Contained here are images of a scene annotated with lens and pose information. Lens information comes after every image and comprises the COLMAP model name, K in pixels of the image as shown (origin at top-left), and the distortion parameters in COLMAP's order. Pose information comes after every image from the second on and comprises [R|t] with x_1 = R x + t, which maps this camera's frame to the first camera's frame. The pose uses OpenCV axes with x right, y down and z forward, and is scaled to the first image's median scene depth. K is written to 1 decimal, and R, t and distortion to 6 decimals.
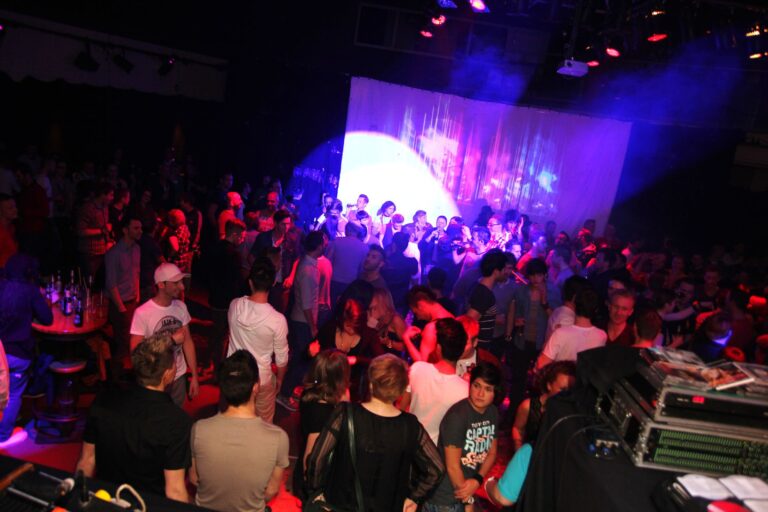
lens RADIAL K [[612.9, 0, 382.0], [0, 612.9, 254.5], [0, 0, 1]] dist [-0.089583, 0.094638]
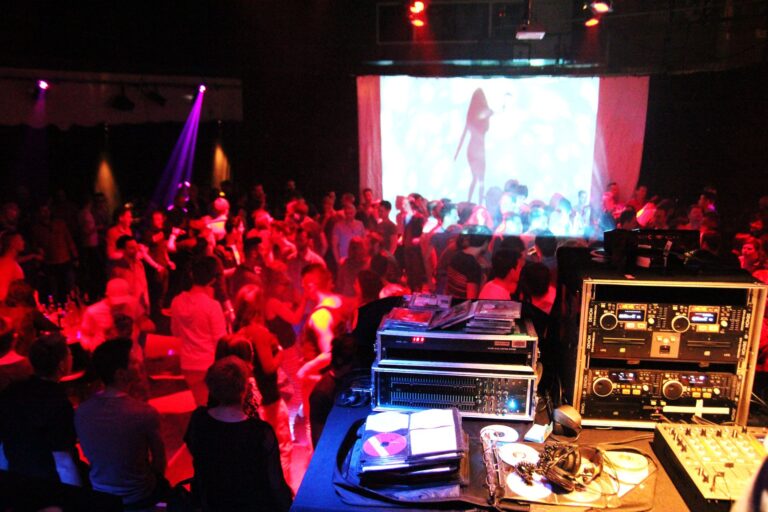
lens RADIAL K [[612.9, 0, 385.0], [0, 612.9, 251.7], [0, 0, 1]] dist [-0.089583, 0.094638]
pose [[0.978871, -0.116215, -0.168245, 0.127724], [0.115230, 0.993216, -0.015639, 0.020497], [0.168921, -0.004078, 0.985621, -0.001989]]
